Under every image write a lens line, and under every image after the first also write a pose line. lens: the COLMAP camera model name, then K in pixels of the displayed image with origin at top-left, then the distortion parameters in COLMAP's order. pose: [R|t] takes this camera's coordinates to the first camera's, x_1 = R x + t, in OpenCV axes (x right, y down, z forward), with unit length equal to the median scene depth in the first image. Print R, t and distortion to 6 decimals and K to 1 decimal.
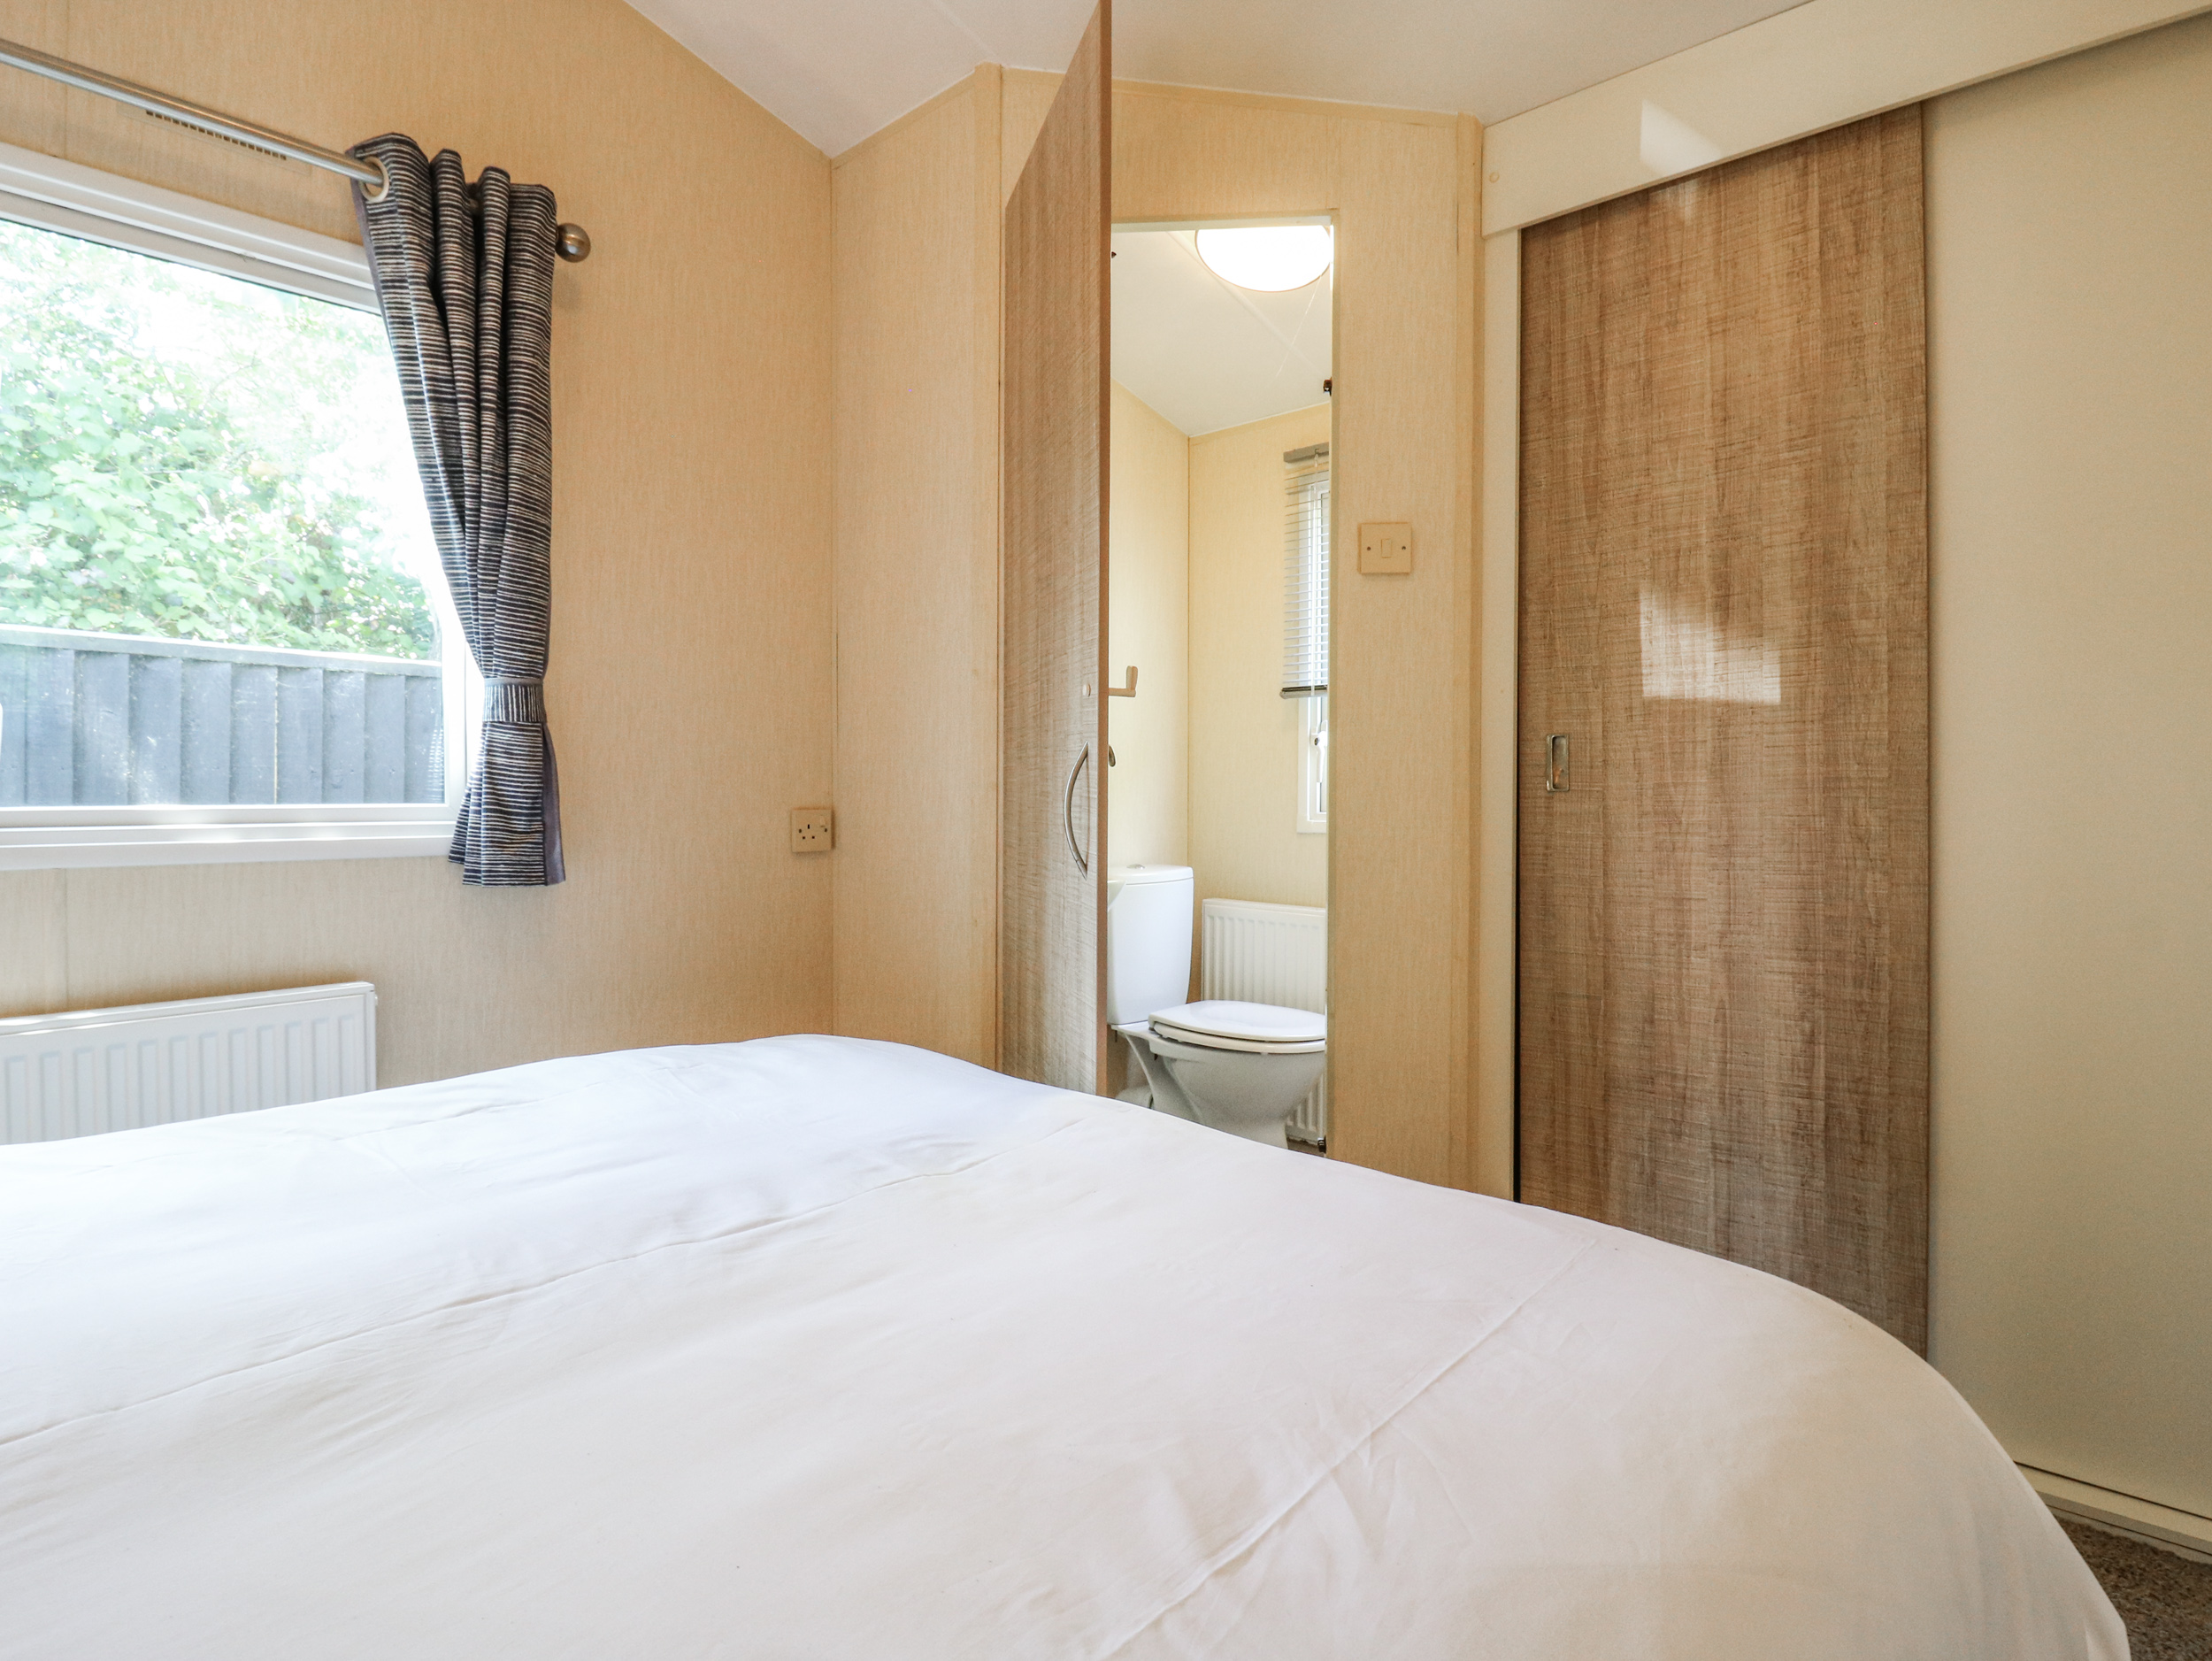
lens RADIAL K [[1150.4, 0, 1119.8], [0, 1150.4, 815.4], [0, 0, 1]] dist [0.005630, -0.015371]
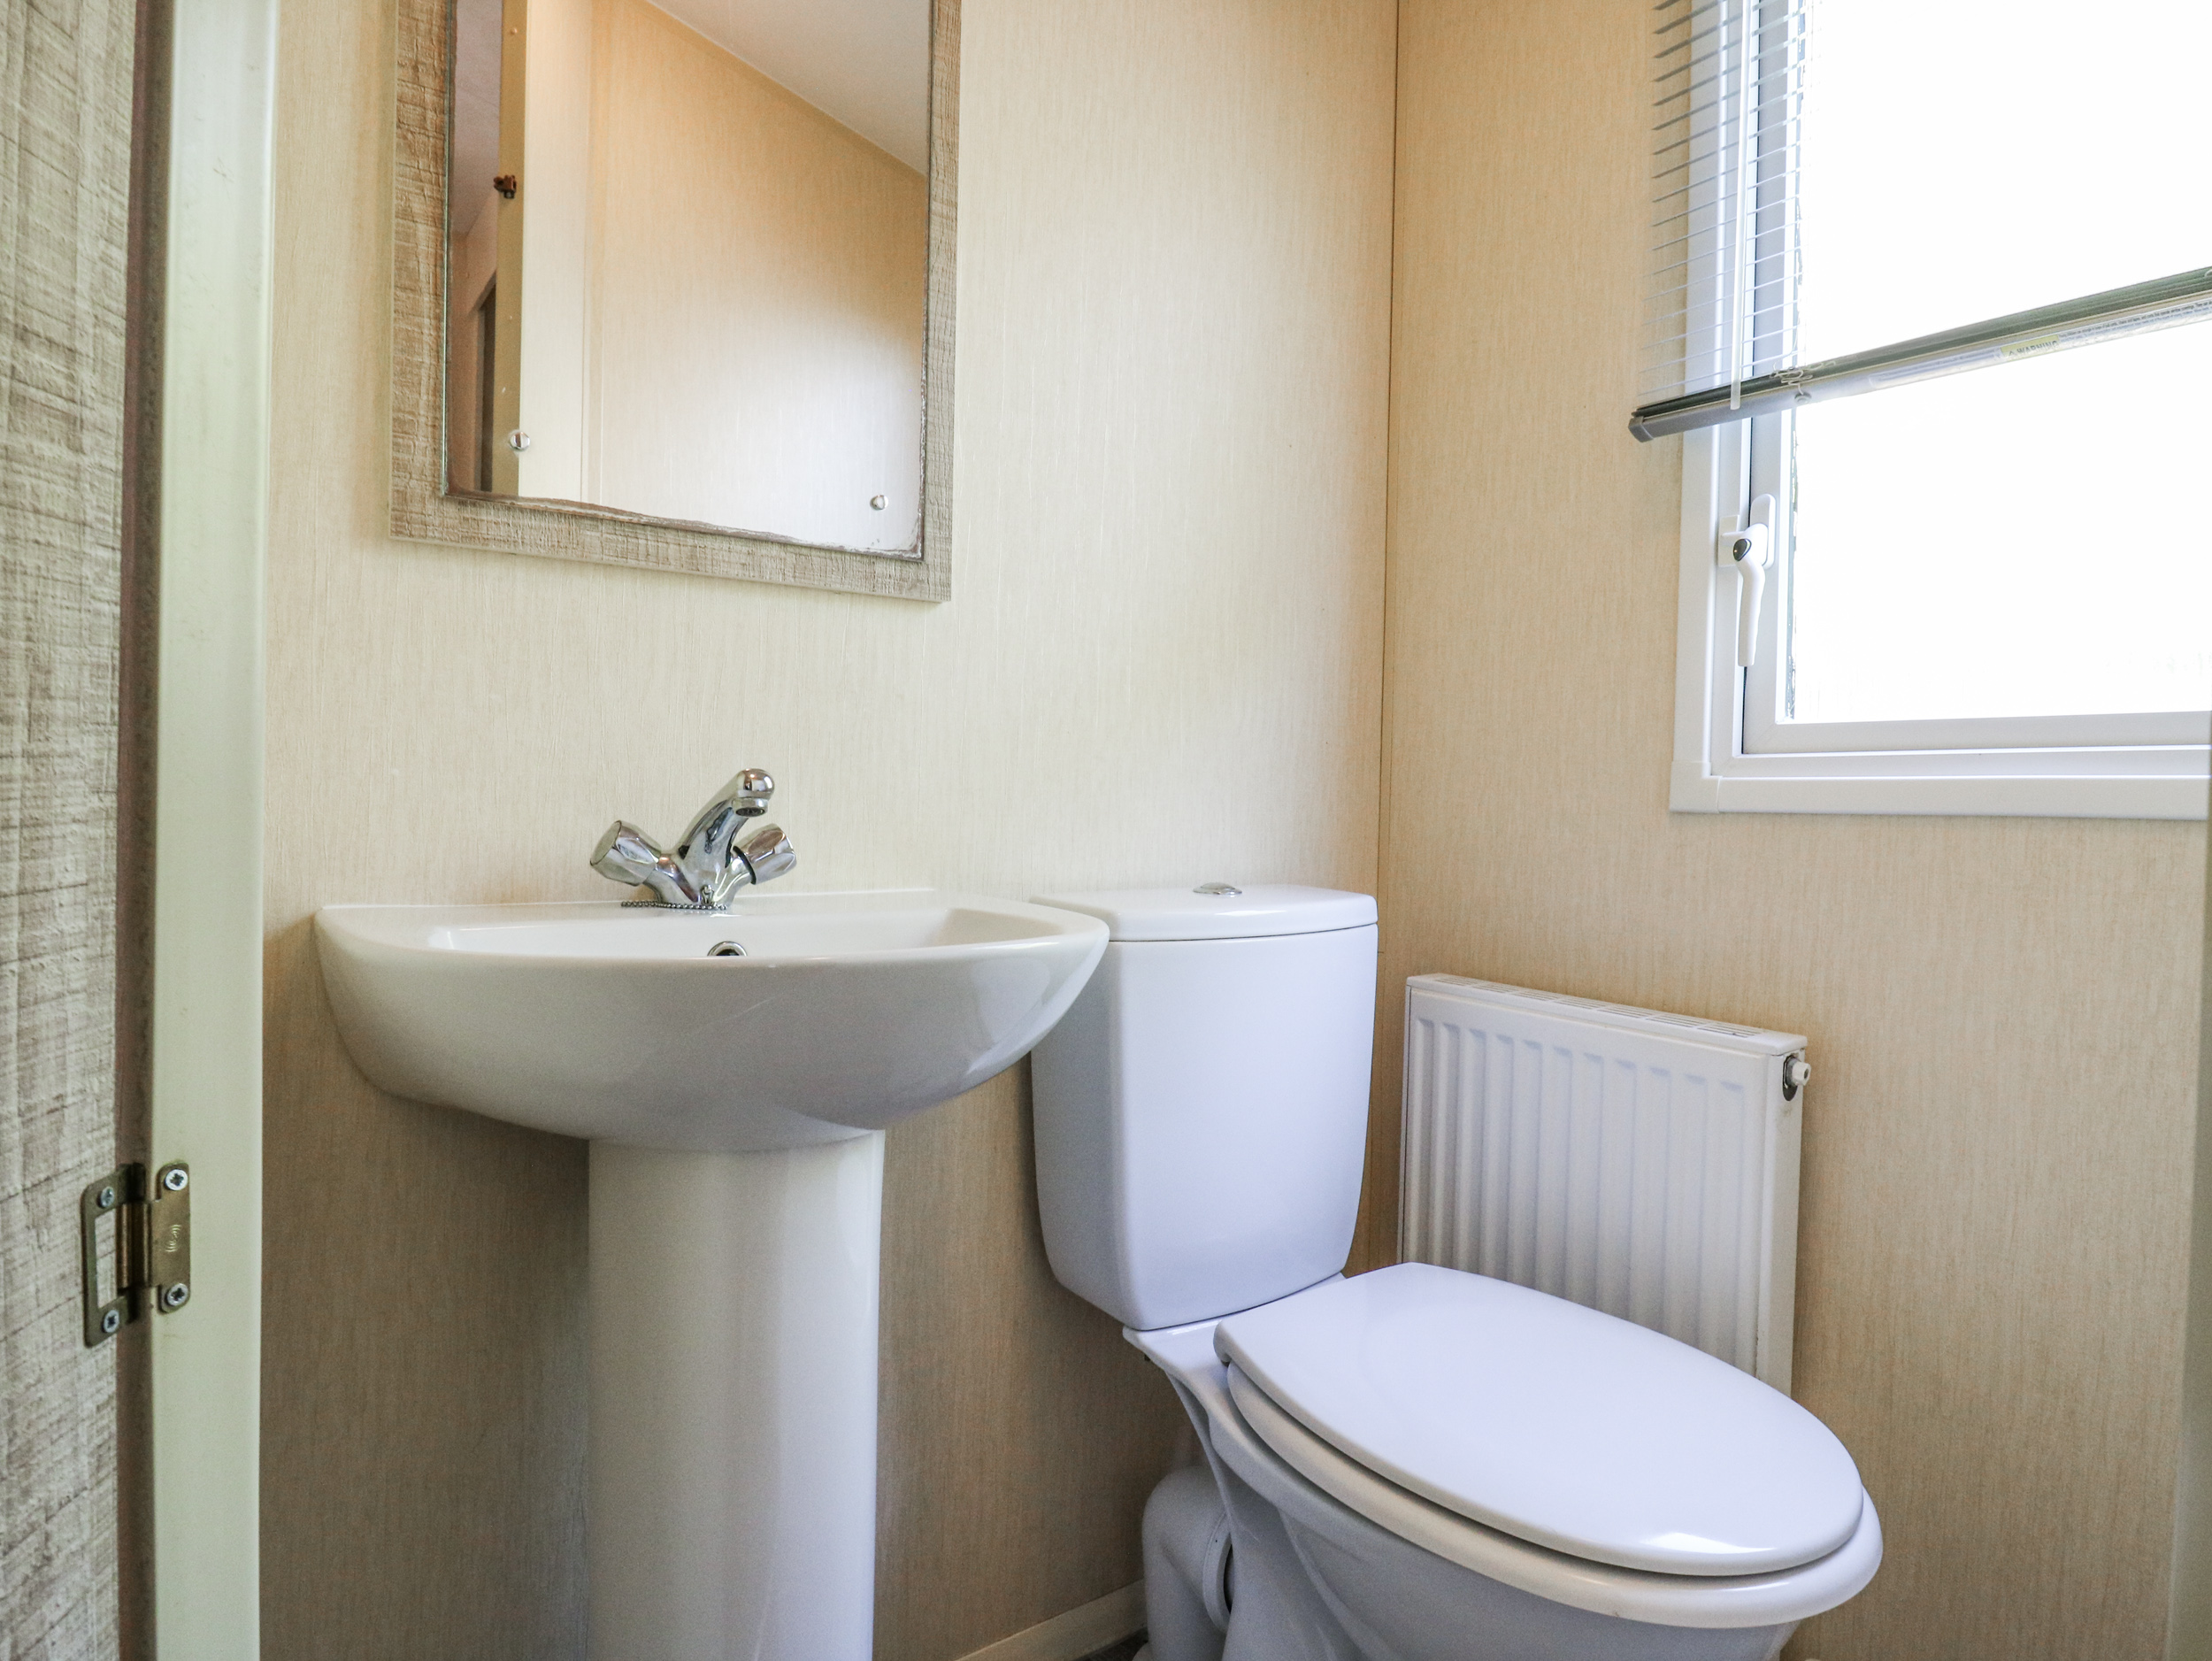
lens RADIAL K [[1236.8, 0, 1136.2], [0, 1236.8, 812.9], [0, 0, 1]] dist [-0.008185, -0.001660]
pose [[0.982870, 0.021948, -0.182987, 0.096779], [-0.023431, 0.999708, -0.005949, 0.035950], [0.182803, 0.010135, 0.983097, 0.954692]]
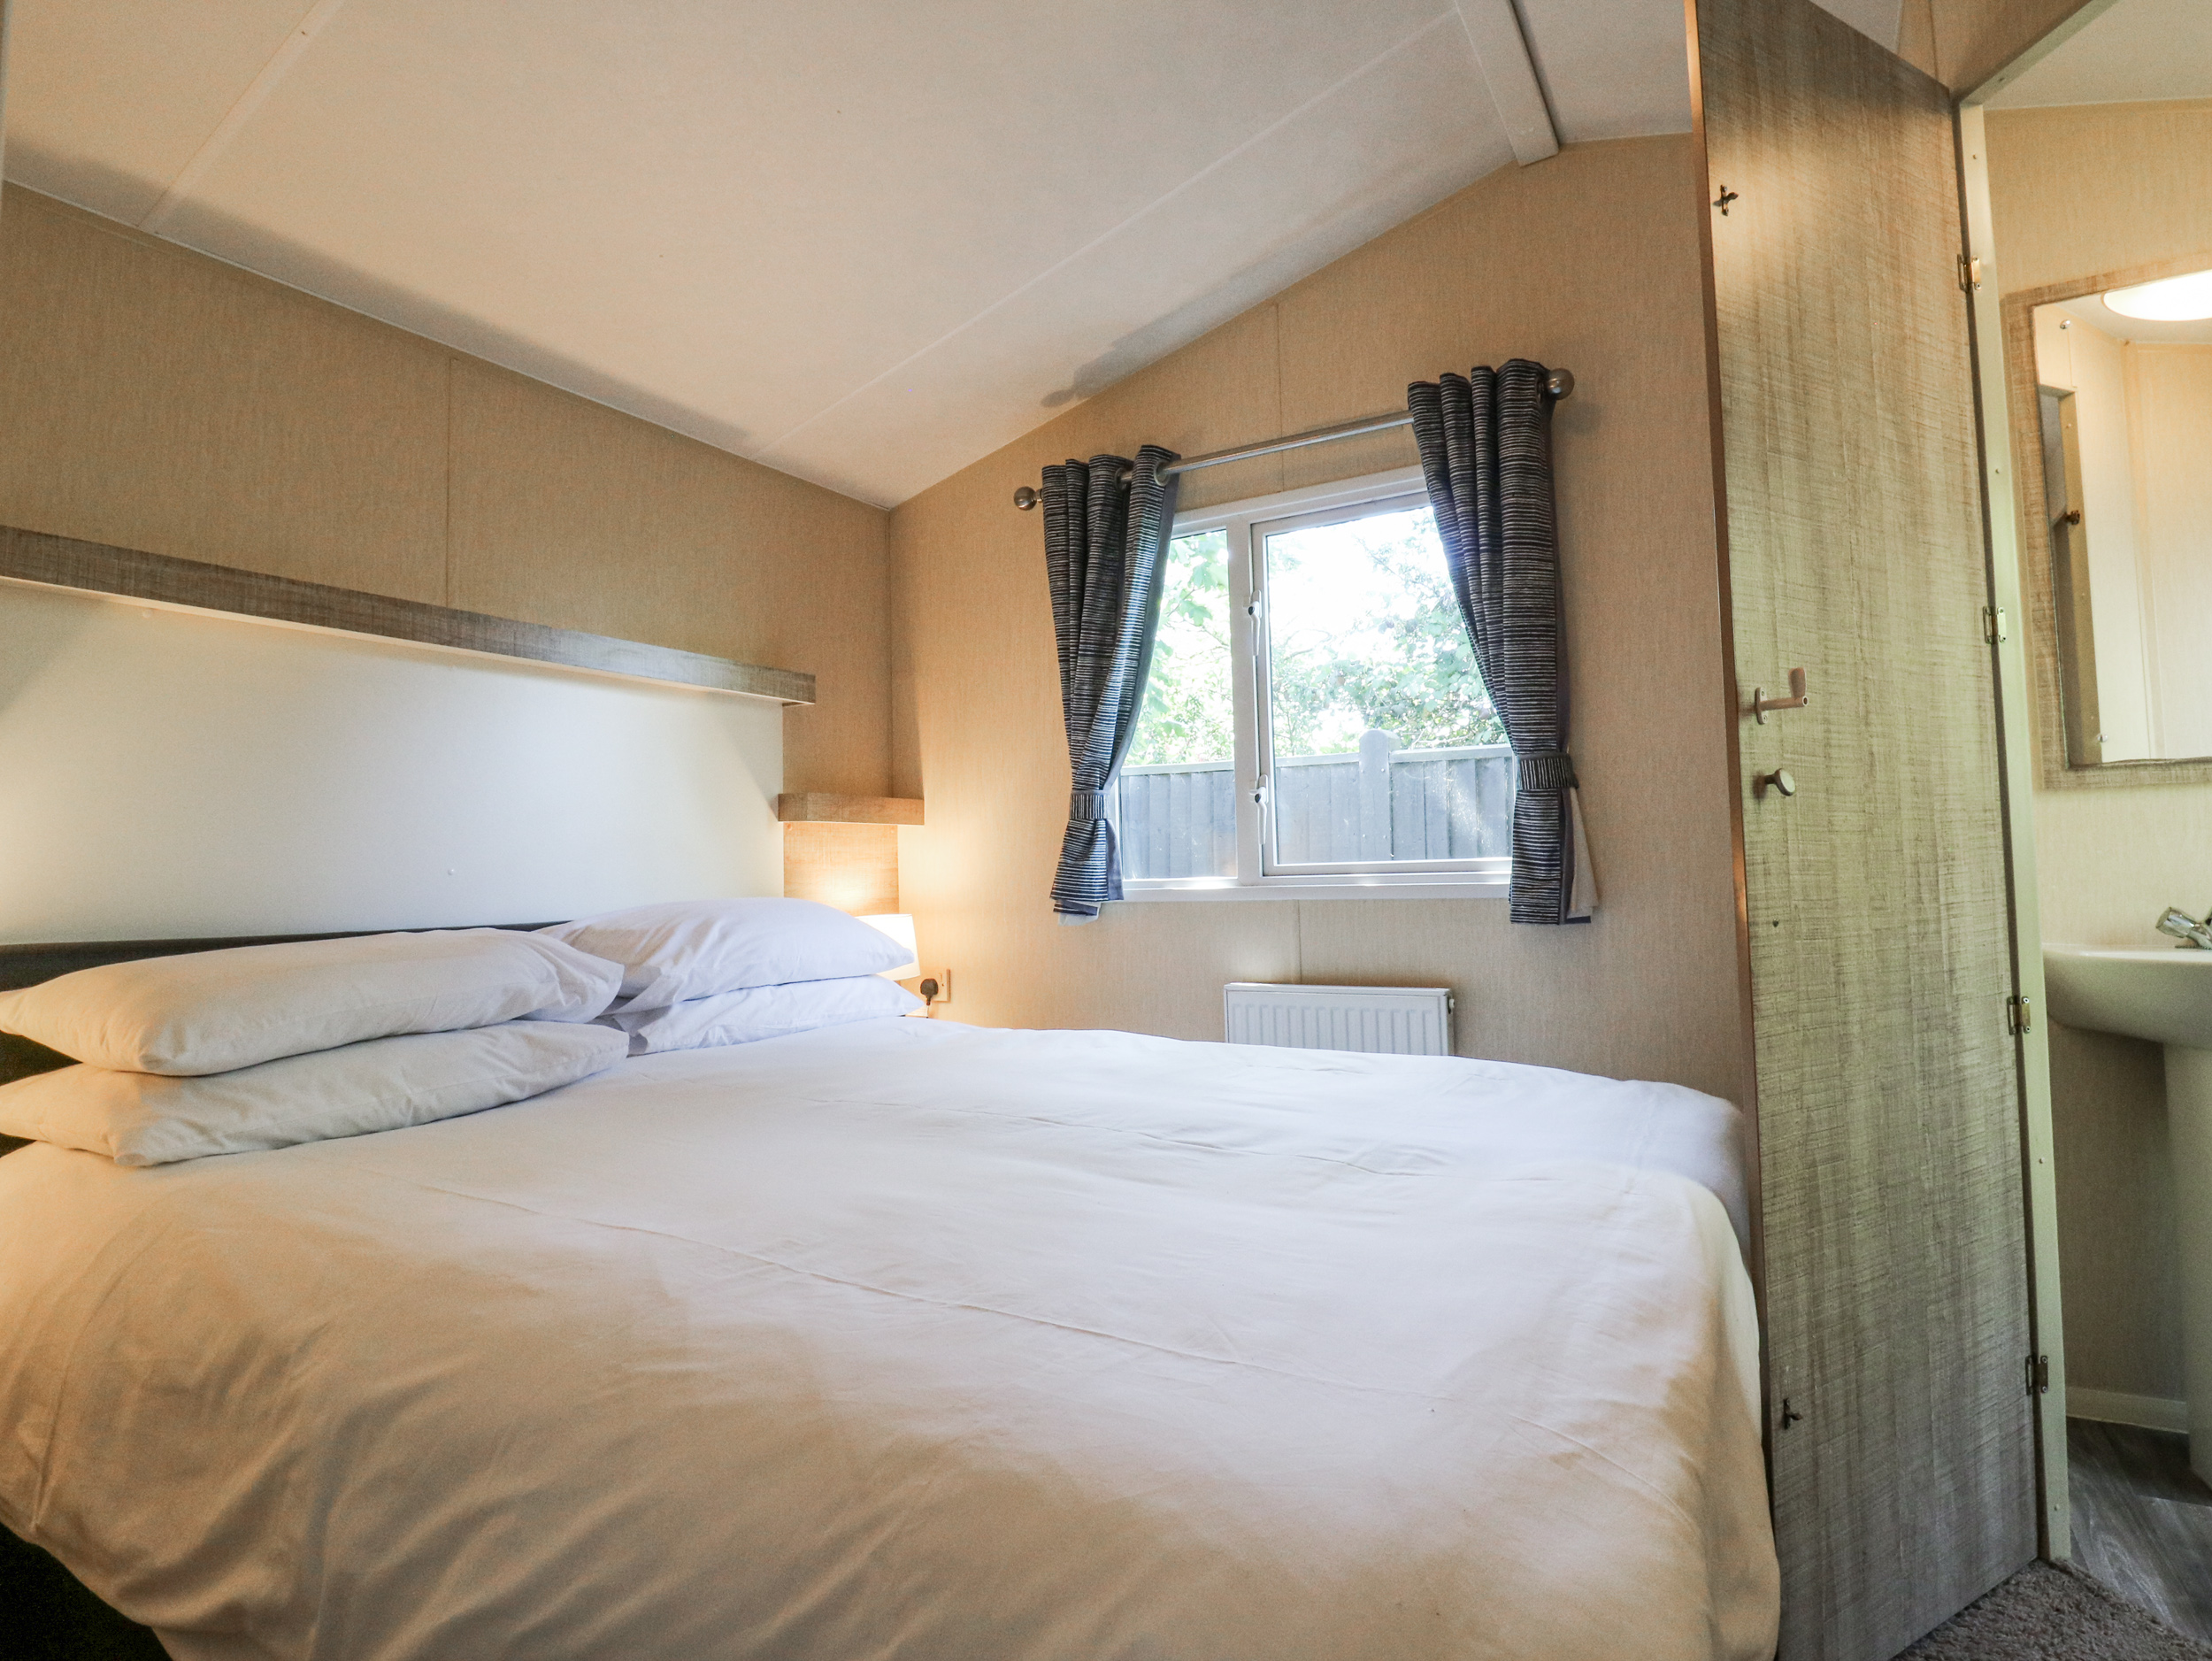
lens RADIAL K [[1150.4, 0, 1119.8], [0, 1150.4, 815.4], [0, 0, 1]] dist [0.005630, -0.015371]
pose [[0.207315, -0.055354, -0.976707, 0.578901], [0.006141, 0.998452, -0.055283, 0.011264], [0.978255, 0.005463, 0.207334, 0.316793]]
